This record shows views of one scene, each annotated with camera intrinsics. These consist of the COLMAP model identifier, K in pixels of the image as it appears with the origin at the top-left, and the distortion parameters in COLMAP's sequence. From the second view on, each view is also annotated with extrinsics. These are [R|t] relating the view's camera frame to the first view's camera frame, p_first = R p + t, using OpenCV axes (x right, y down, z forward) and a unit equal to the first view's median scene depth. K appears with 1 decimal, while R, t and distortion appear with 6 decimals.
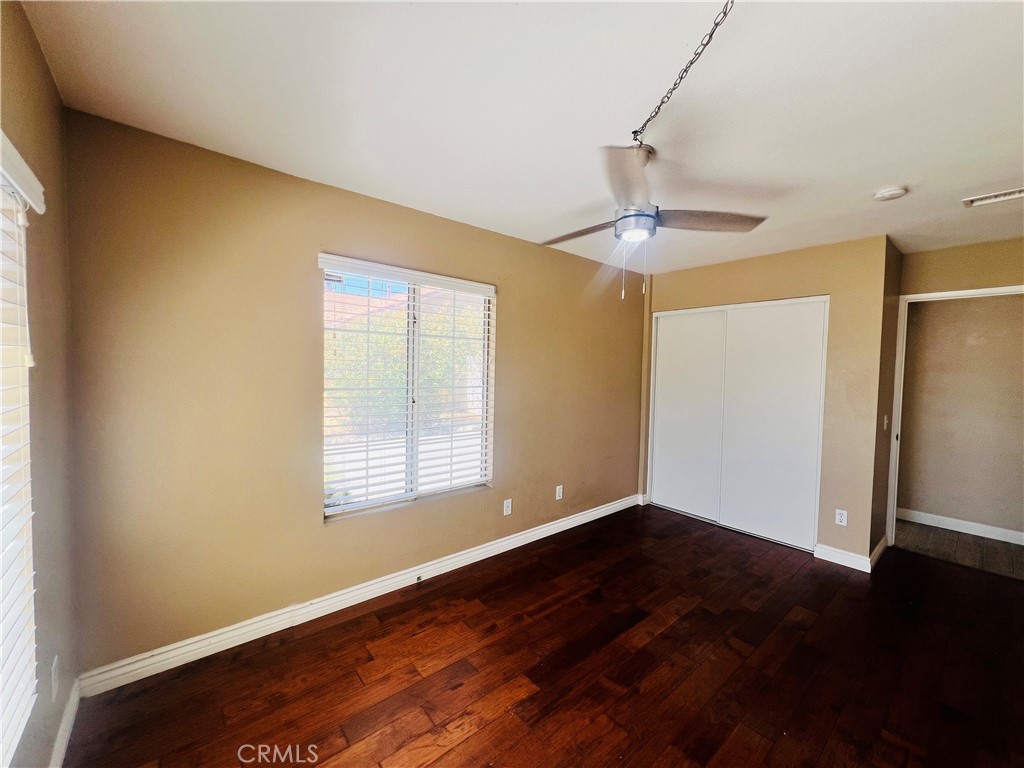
lens RADIAL K [[410.4, 0, 508.7], [0, 410.4, 379.5], [0, 0, 1]] dist [-0.003704, 0.000252]
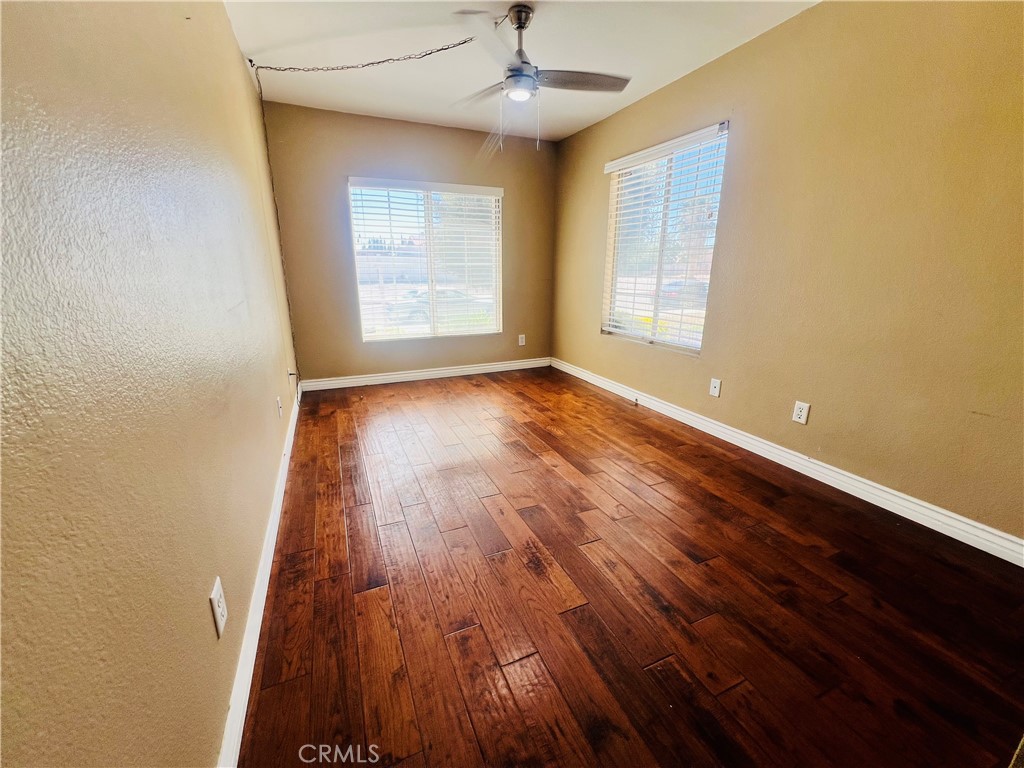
lens RADIAL K [[408.0, 0, 511.3], [0, 408.0, 387.5], [0, 0, 1]] dist [-0.001209, -0.000248]
pose [[-0.273328, 0.248932, -0.929153, 1.171097], [-0.040951, 0.962048, 0.269792, 0.113954], [0.961049, 0.111791, -0.252760, 0.996768]]
